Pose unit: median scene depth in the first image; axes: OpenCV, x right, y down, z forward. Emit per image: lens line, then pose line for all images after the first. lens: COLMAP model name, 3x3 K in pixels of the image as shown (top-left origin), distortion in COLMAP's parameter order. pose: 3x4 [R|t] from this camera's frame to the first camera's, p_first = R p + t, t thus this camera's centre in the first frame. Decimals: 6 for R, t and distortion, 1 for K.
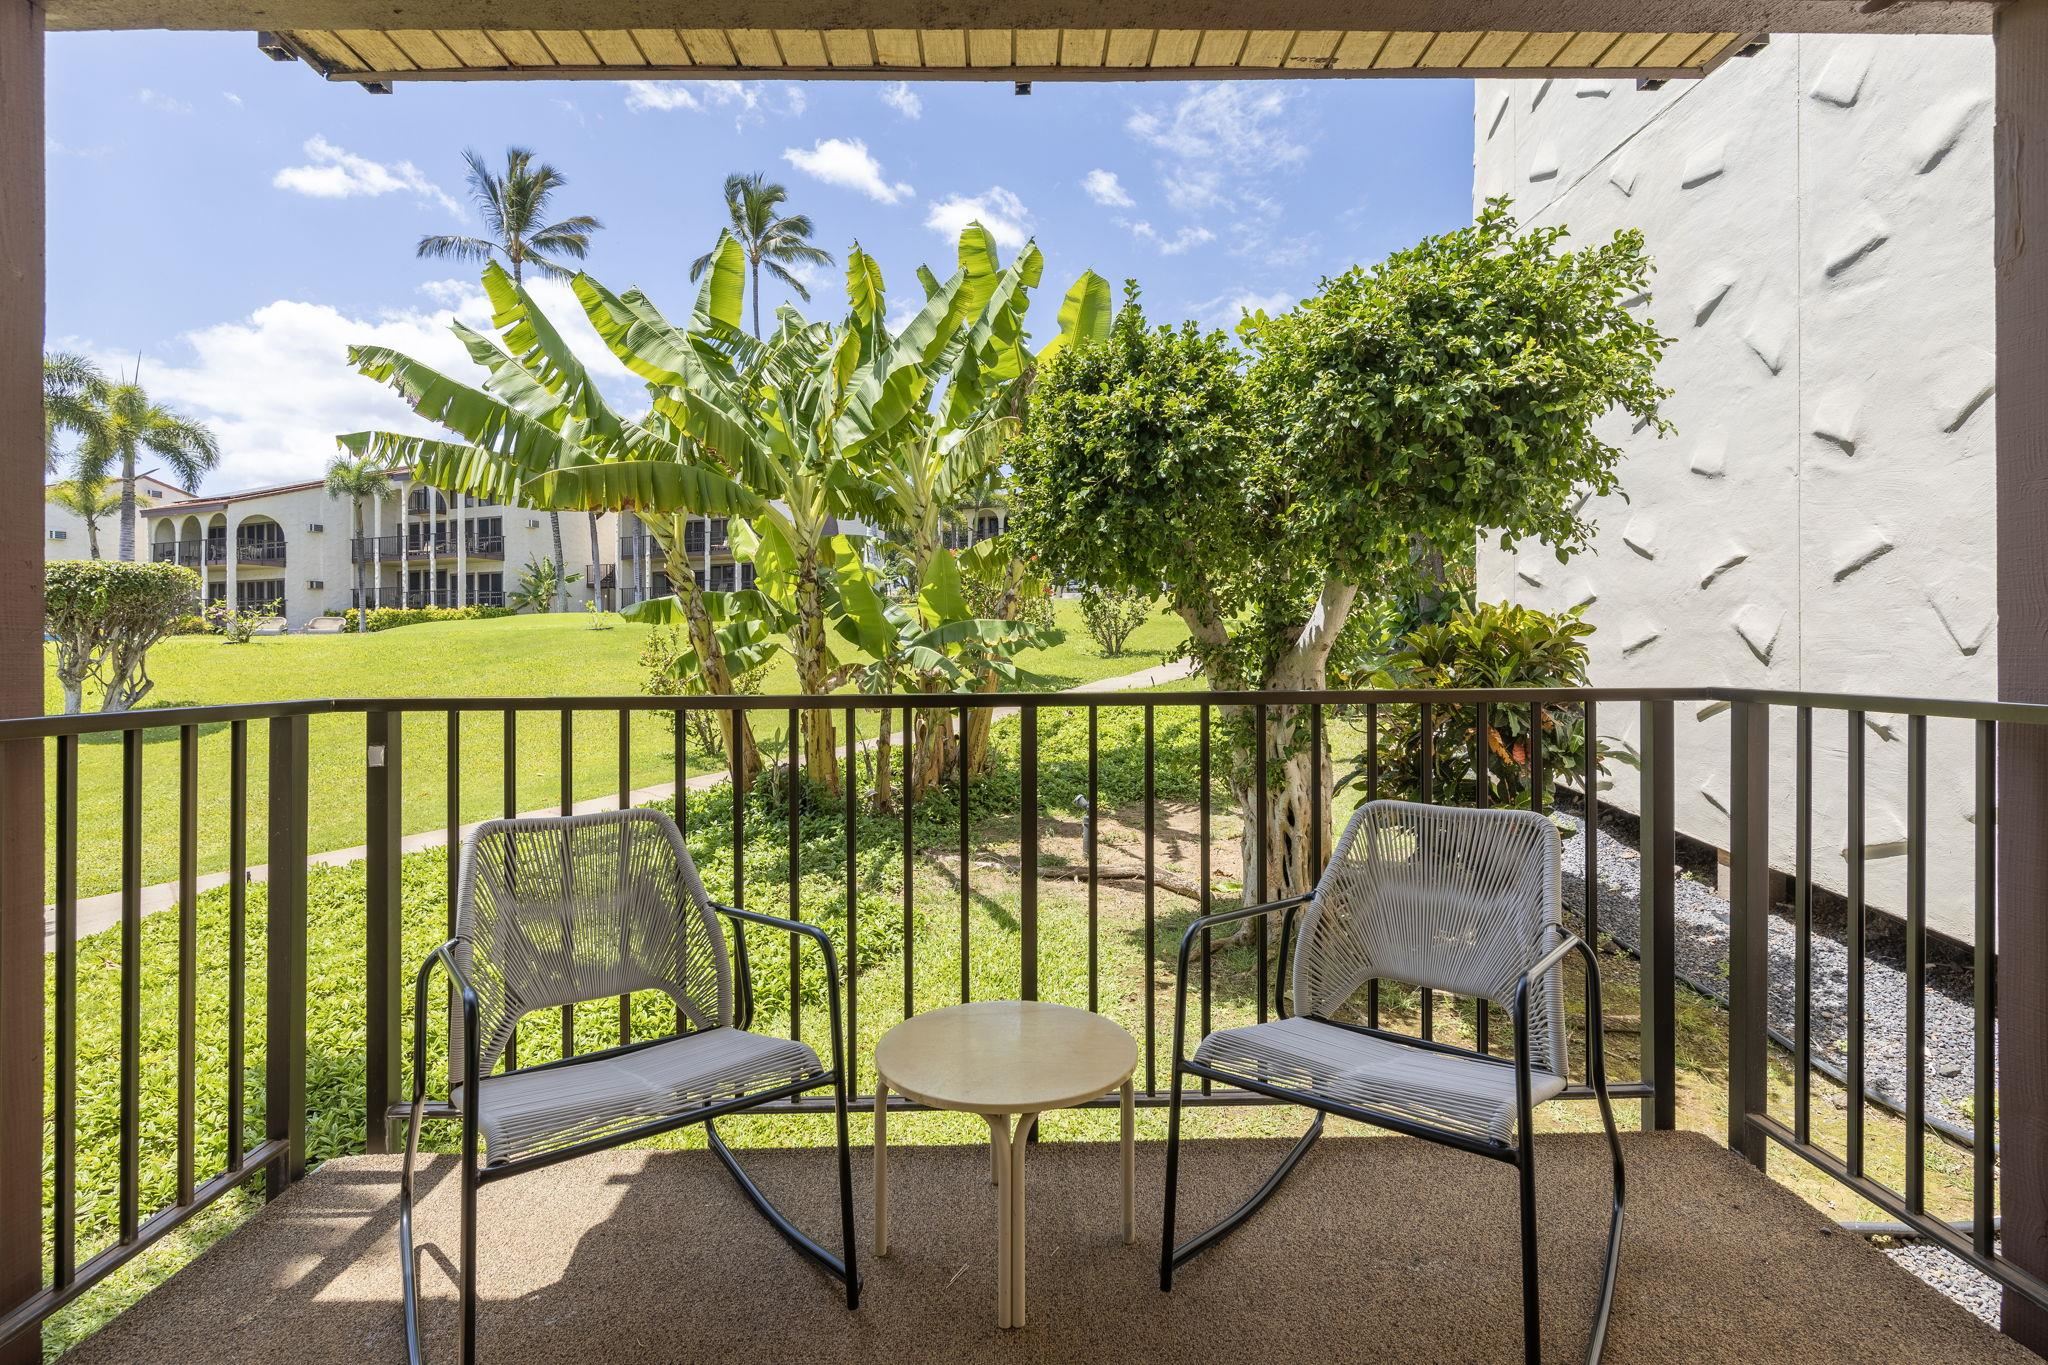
lens RADIAL K [[977.1, 0, 1044.7], [0, 977.1, 649.0], [0, 0, 1]] dist [-0.004669, -0.001815]
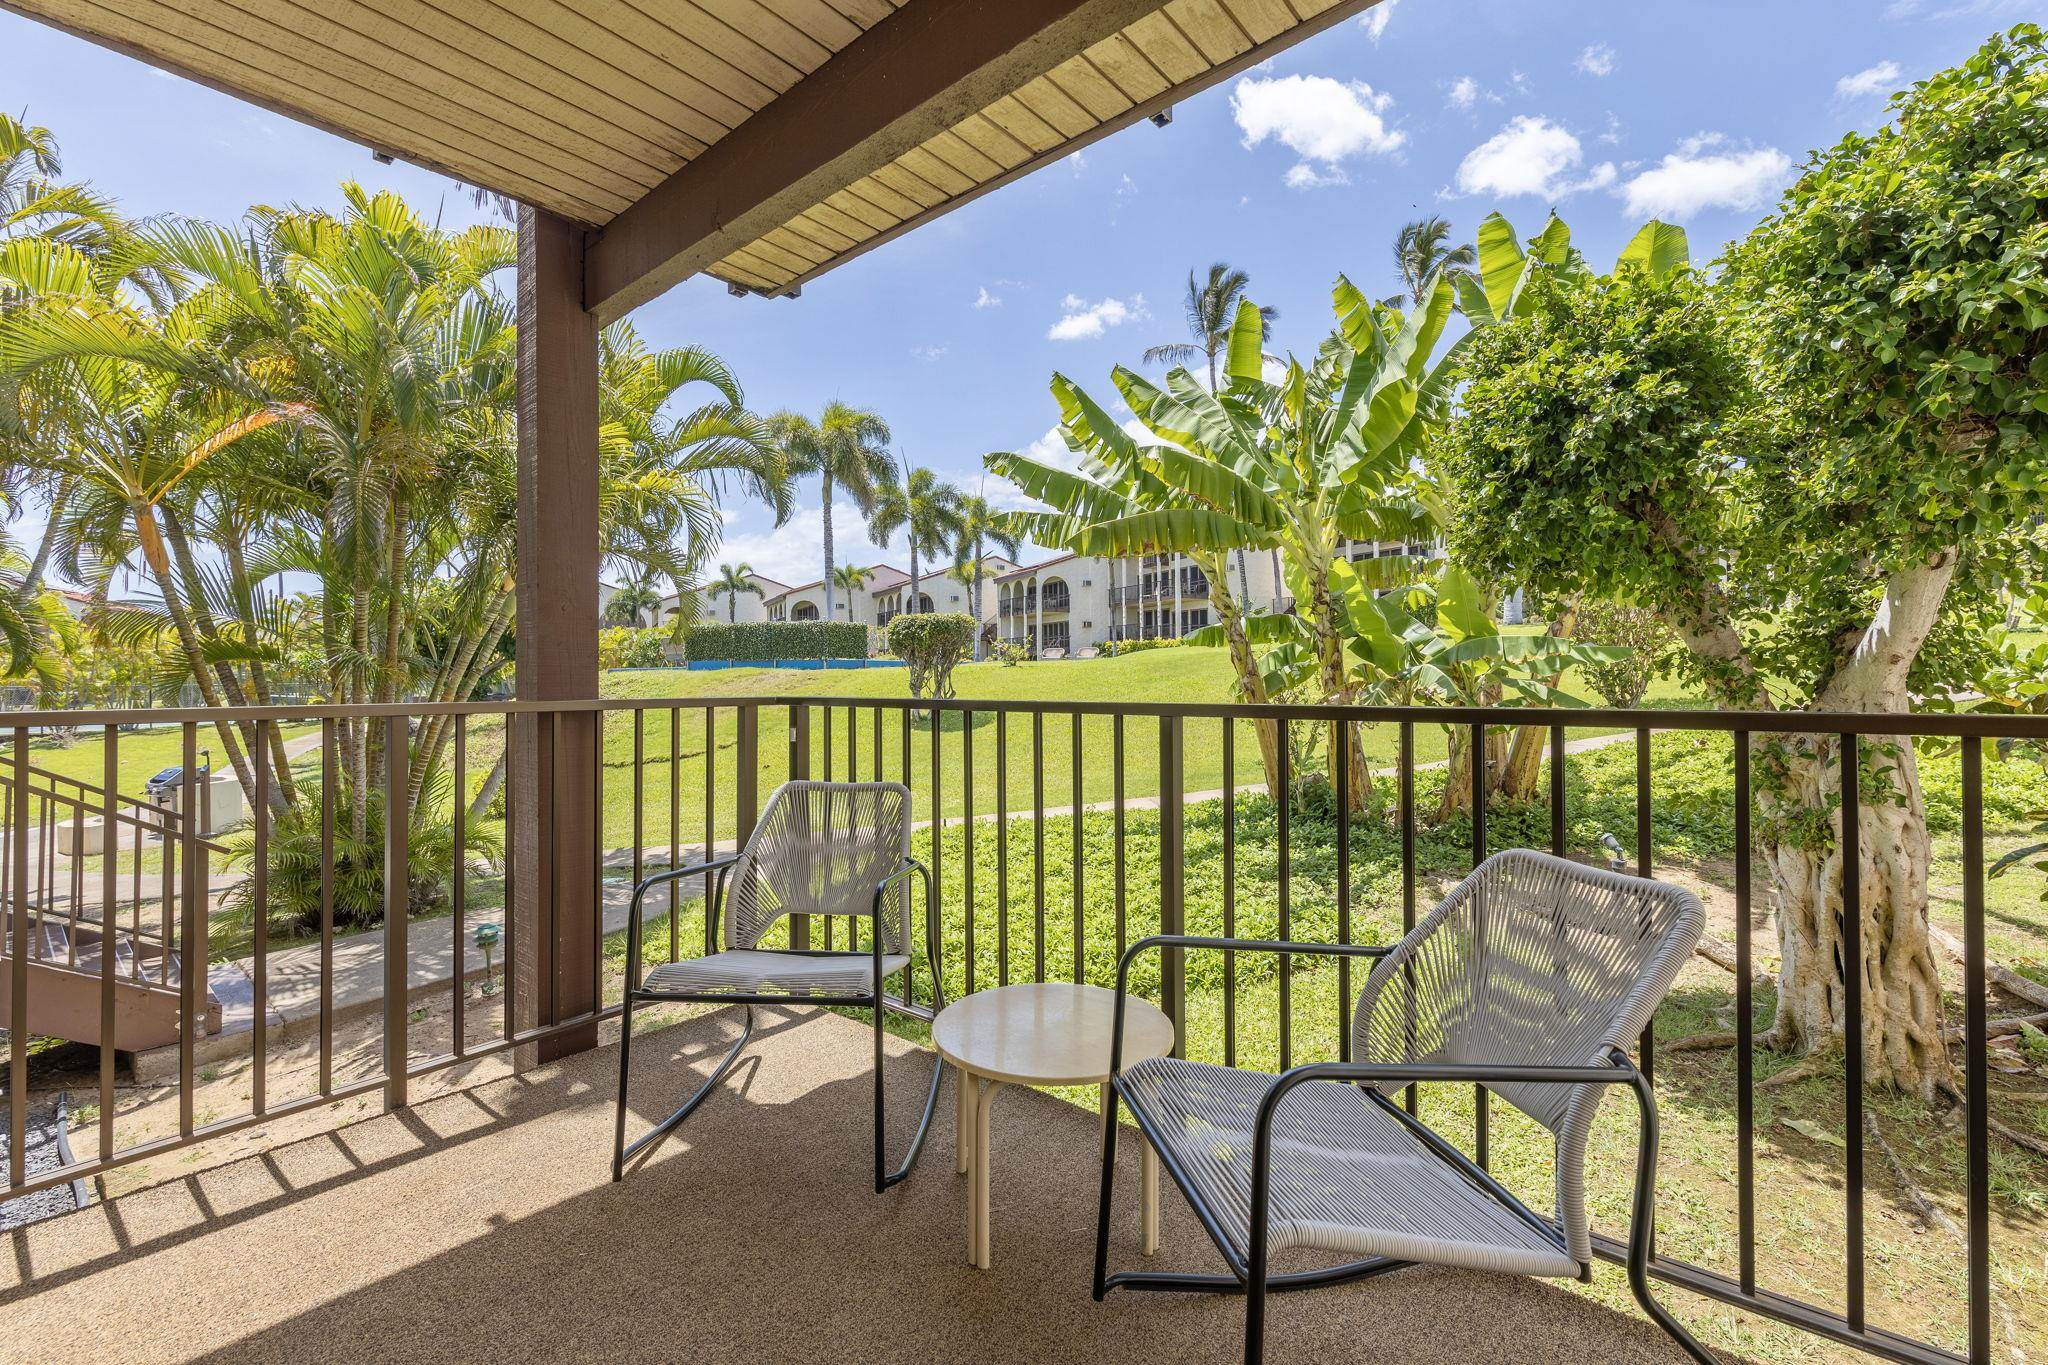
lens RADIAL K [[881.8, 0, 1020.6], [0, 881.8, 667.5], [0, 0, 1]] dist [0.004498, -0.002192]
pose [[0.751168, -0.004097, -0.660098, 0.152908], [0.001913, 0.999990, -0.004030, 0.003786], [0.660108, 0.001765, 0.751169, 0.061899]]
